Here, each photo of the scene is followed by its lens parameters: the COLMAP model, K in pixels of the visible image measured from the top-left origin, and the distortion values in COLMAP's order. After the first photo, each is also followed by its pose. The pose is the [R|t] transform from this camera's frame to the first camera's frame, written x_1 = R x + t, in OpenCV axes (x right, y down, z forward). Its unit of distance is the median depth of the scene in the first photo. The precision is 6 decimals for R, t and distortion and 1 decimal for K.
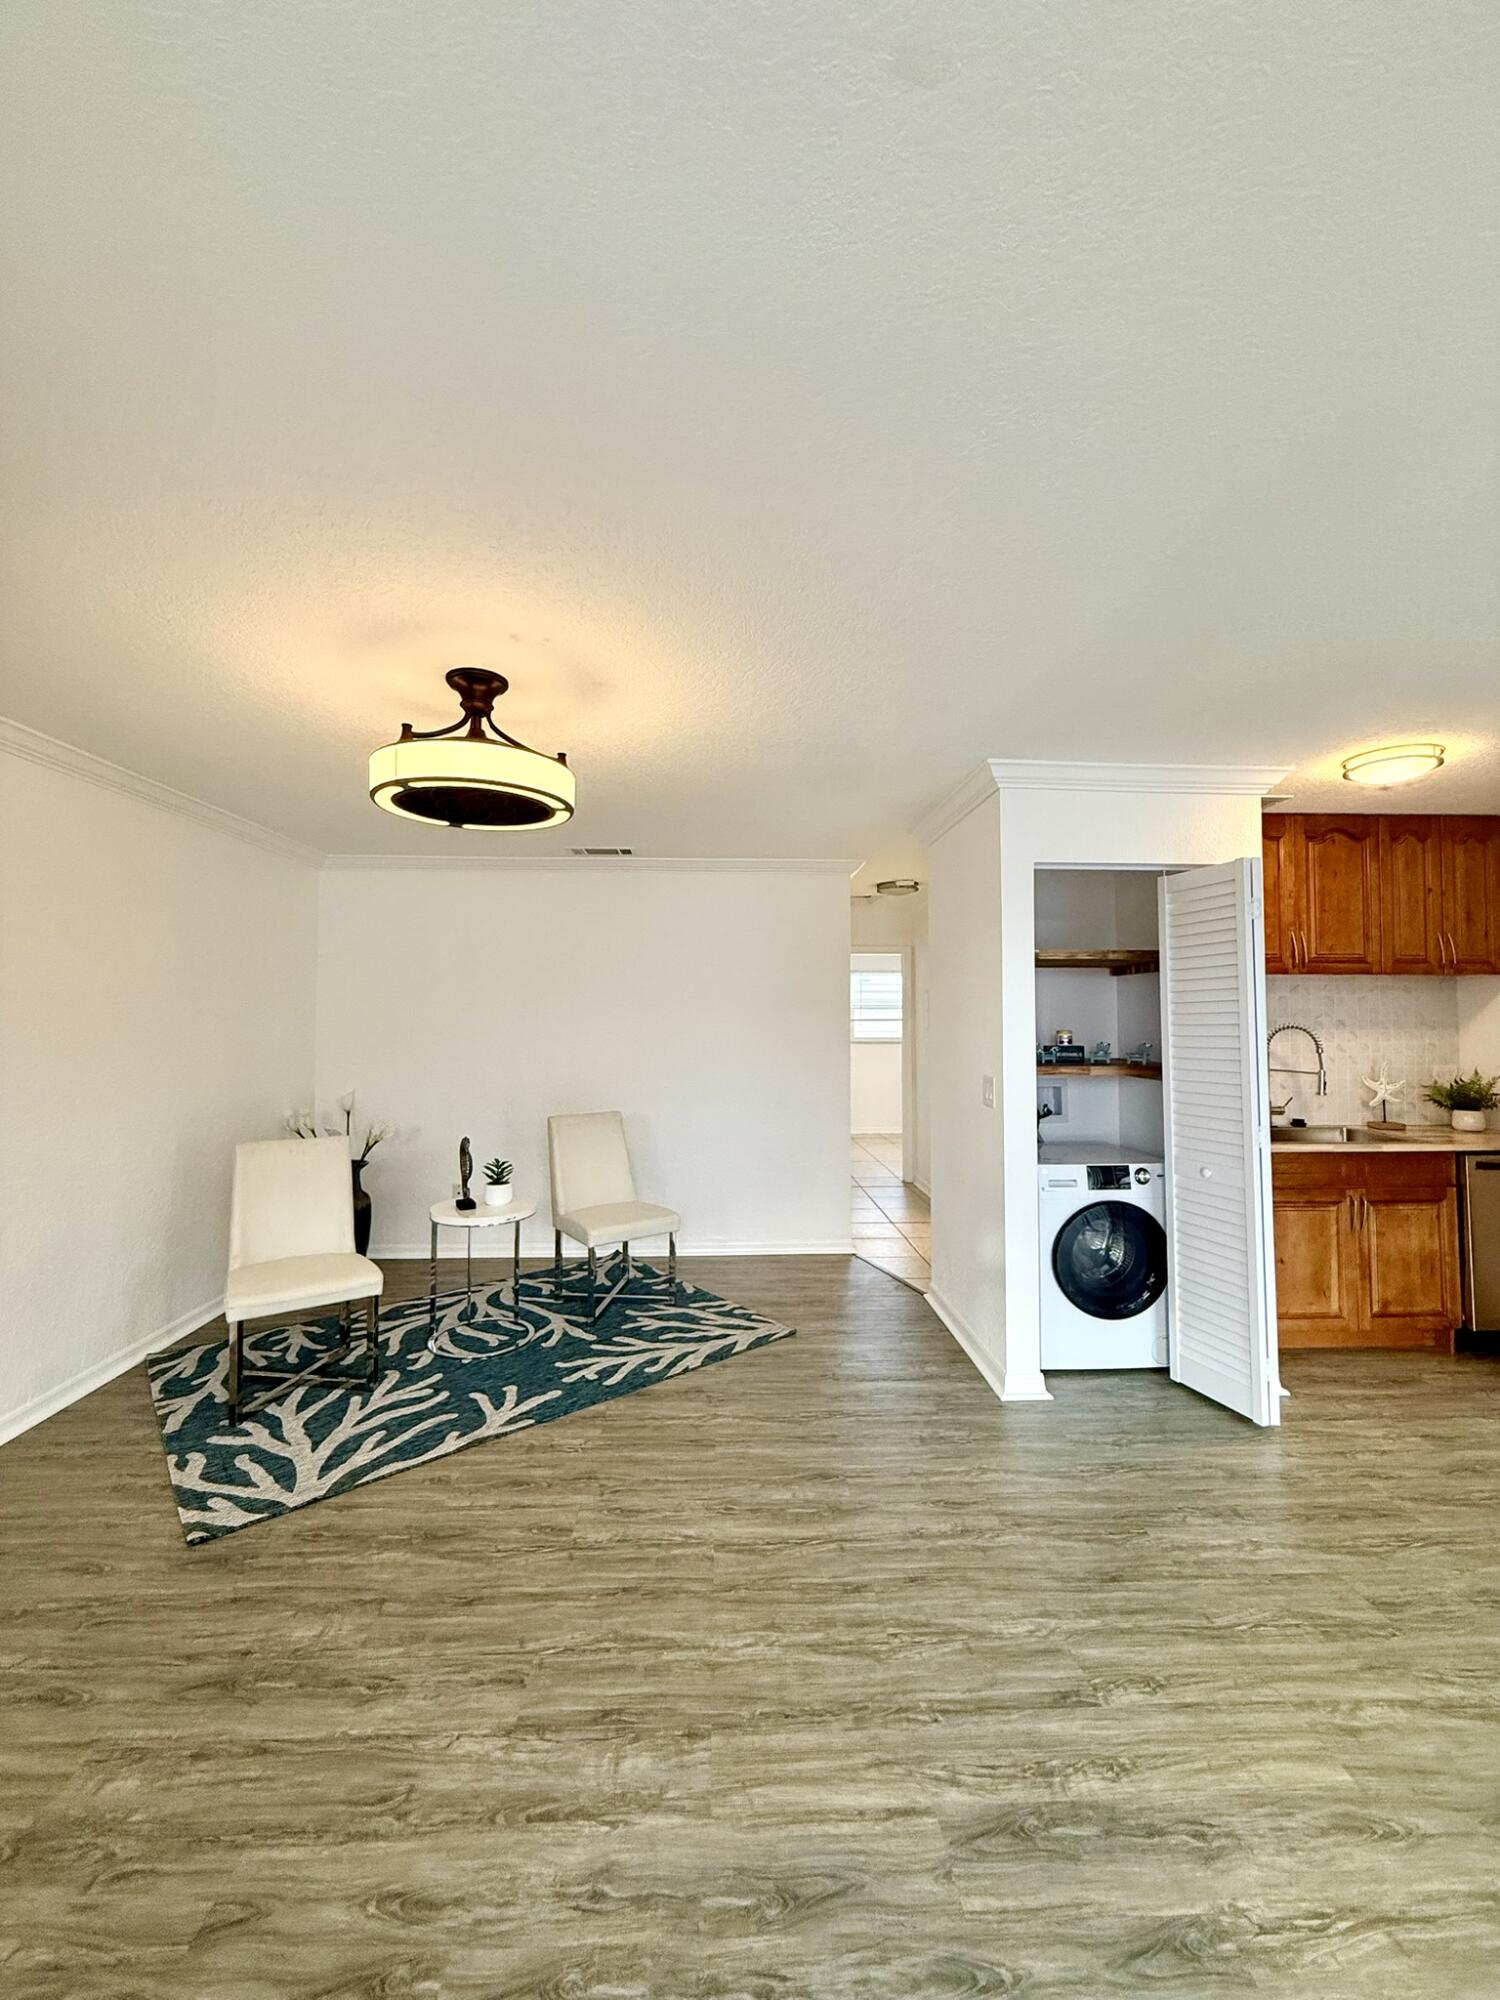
lens RADIAL K [[795.8, 0, 749.3], [0, 795.8, 992.6], [0, 0, 1]] dist [-0.001964, 0.000945]
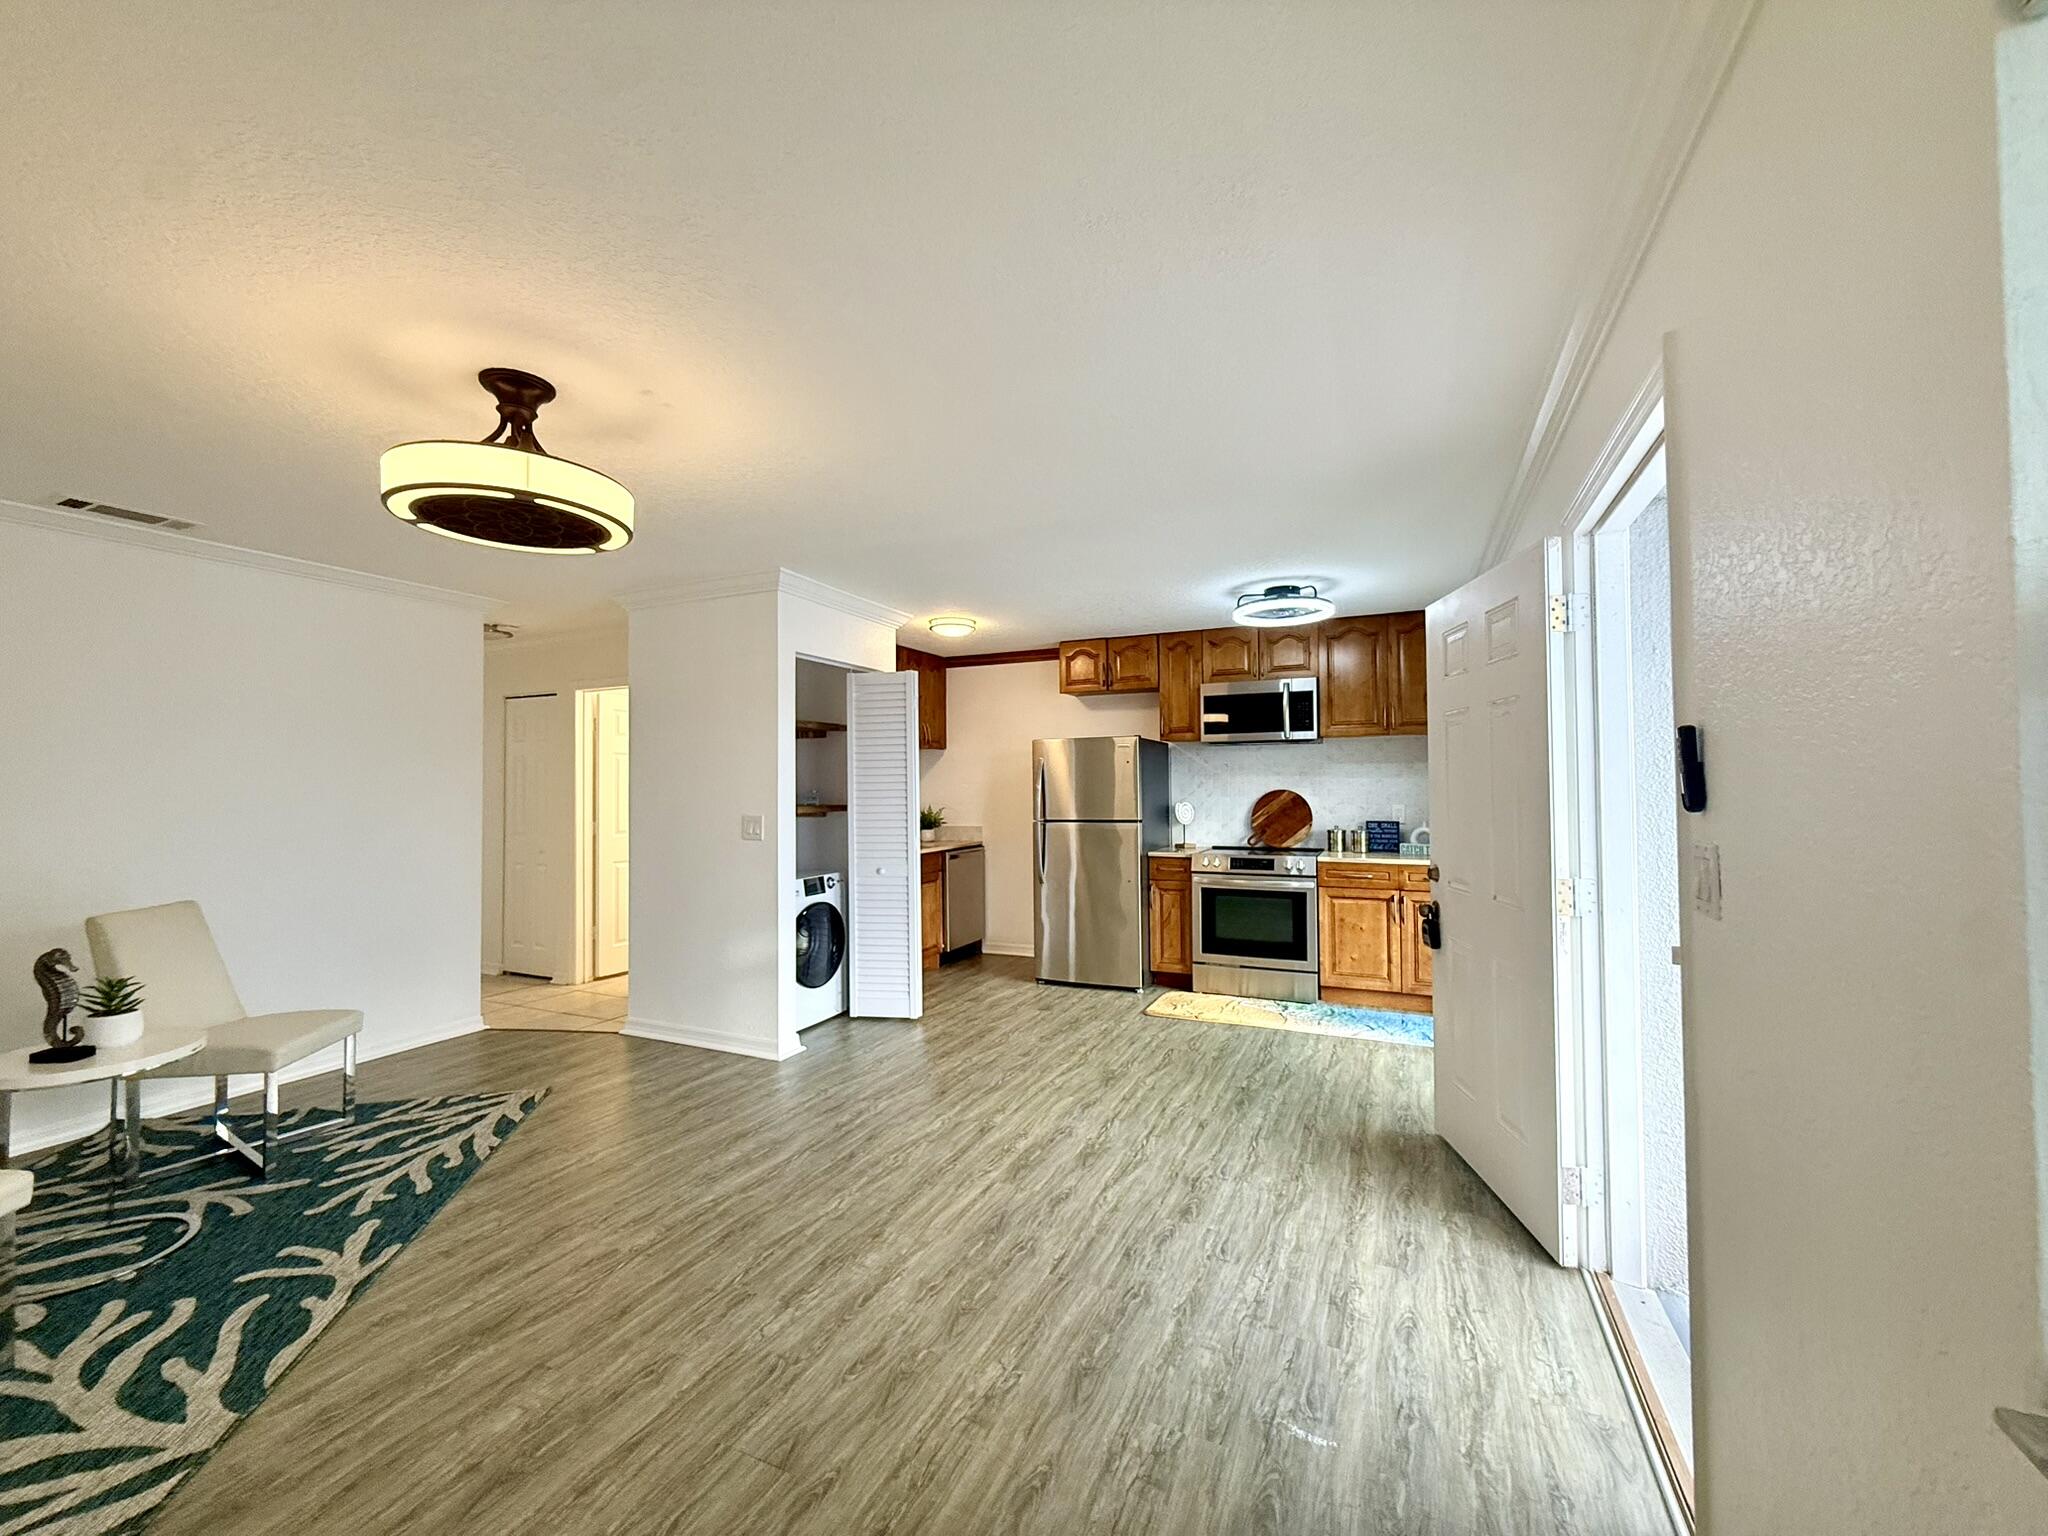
lens RADIAL K [[814.9, 0, 1031.4], [0, 814.9, 770.7], [0, 0, 1]] dist [-0.001964, 0.000945]
pose [[0.450735, 0.013131, 0.892561, -0.678146], [-0.023433, 0.999721, -0.002874, 0.029218], [-0.892350, -0.019620, 0.450917, 0.034405]]
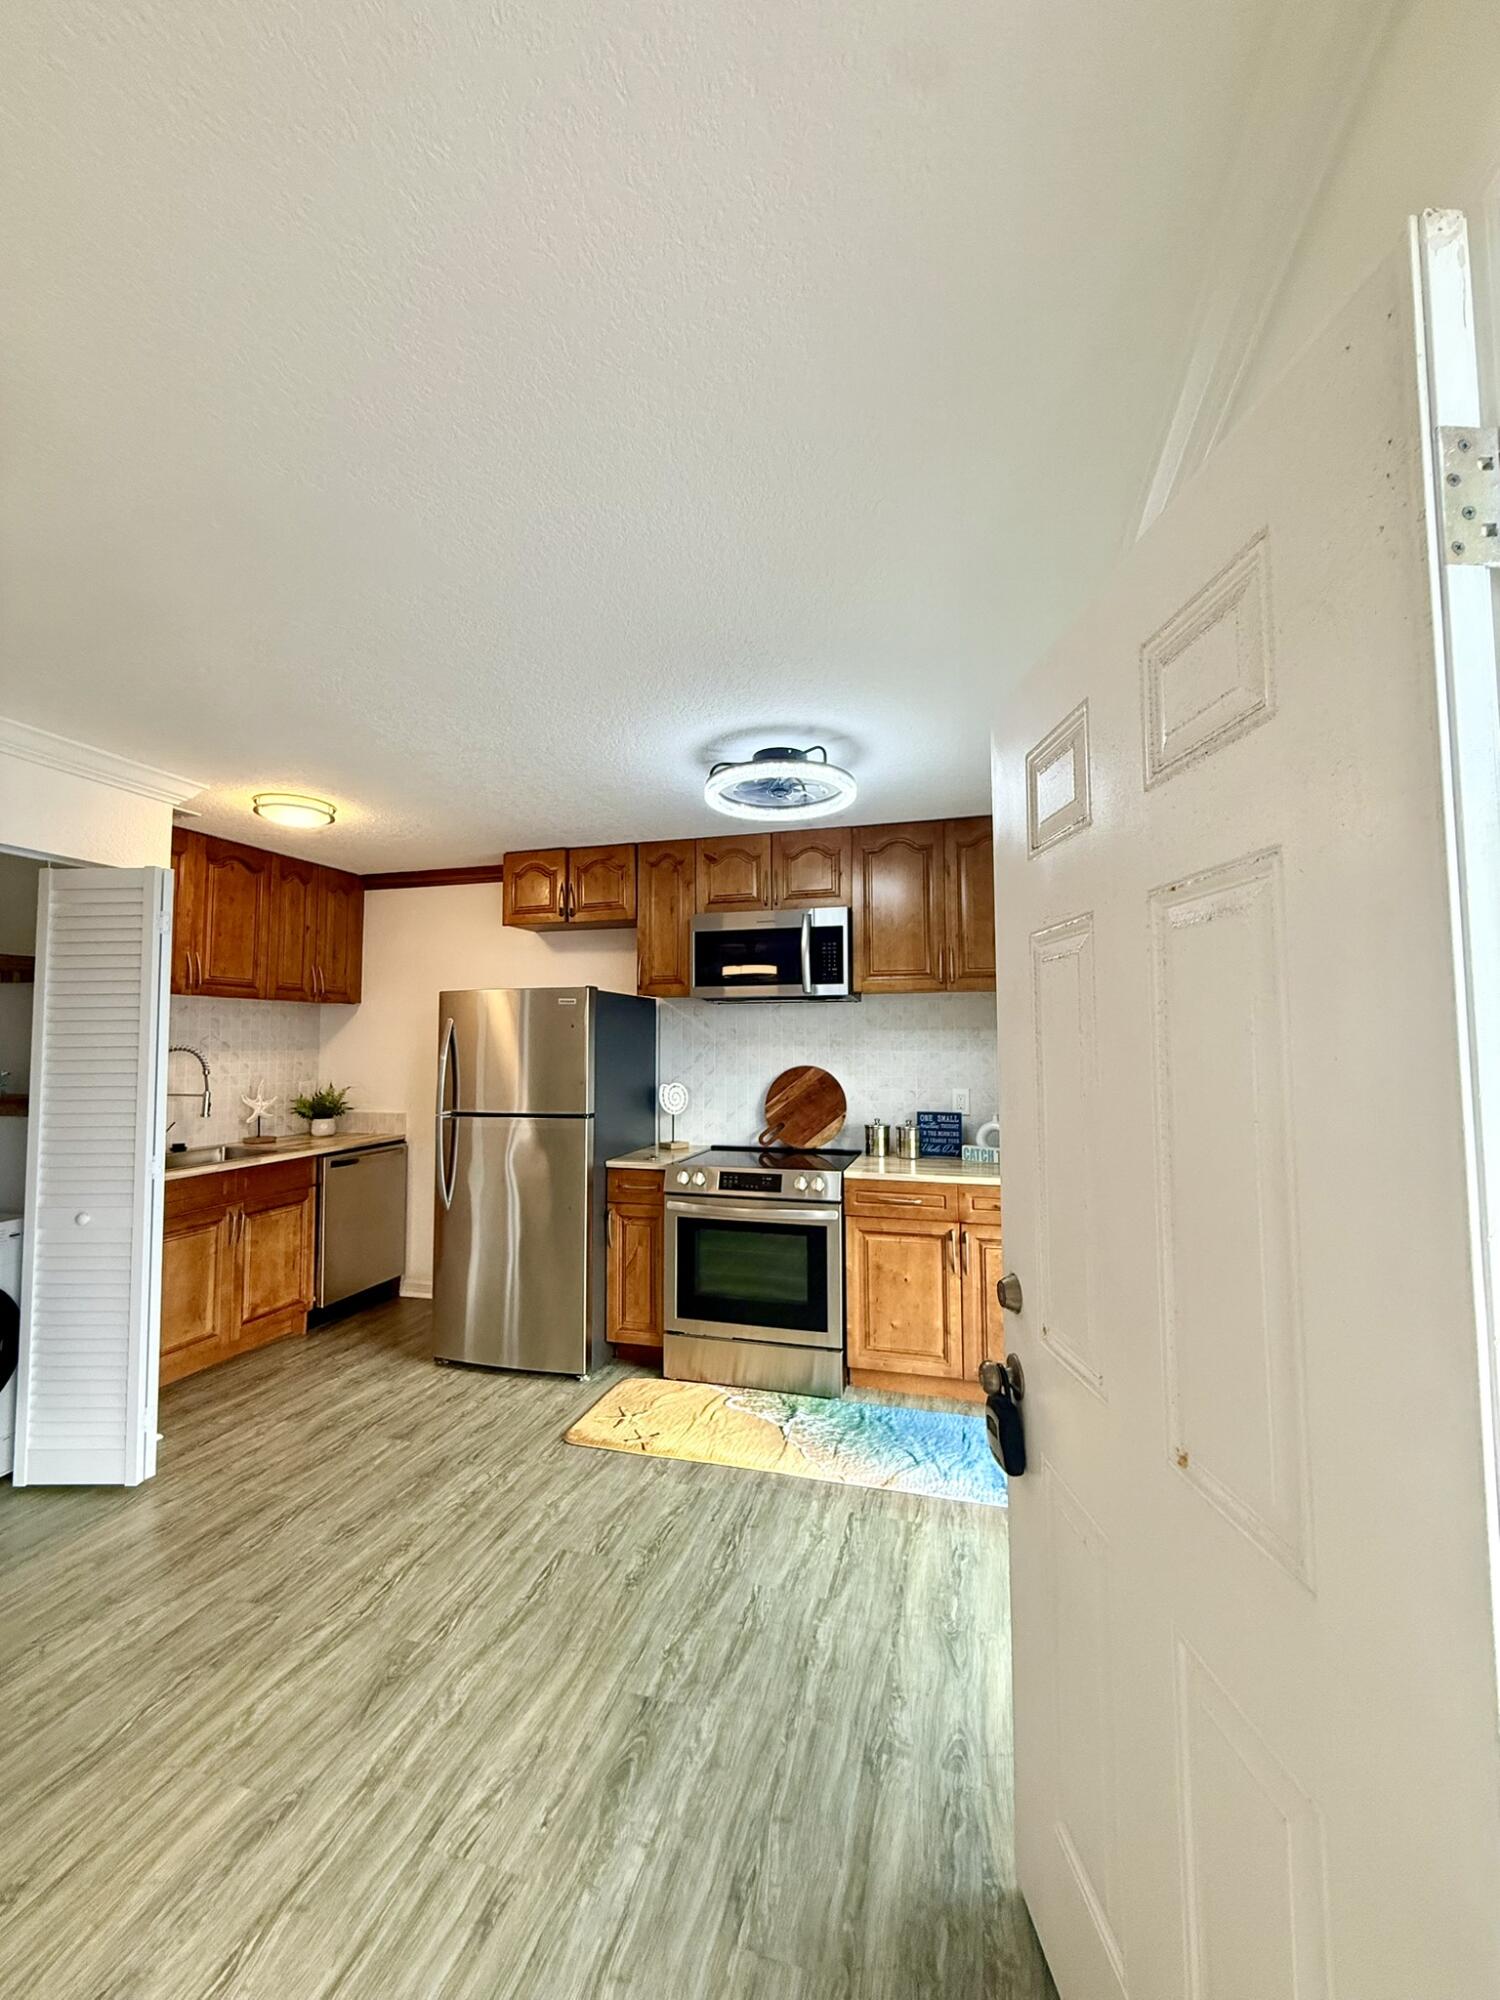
lens RADIAL K [[795.8, 0, 750.4], [0, 795.8, 992.6], [0, 0, 1]] dist [-0.001964, 0.000945]
pose [[0.313236, 0.057188, 0.947952, -0.030048], [-0.030560, 0.998275, -0.050126, 0.002165], [-0.949183, -0.013268, 0.314444, 0.042427]]
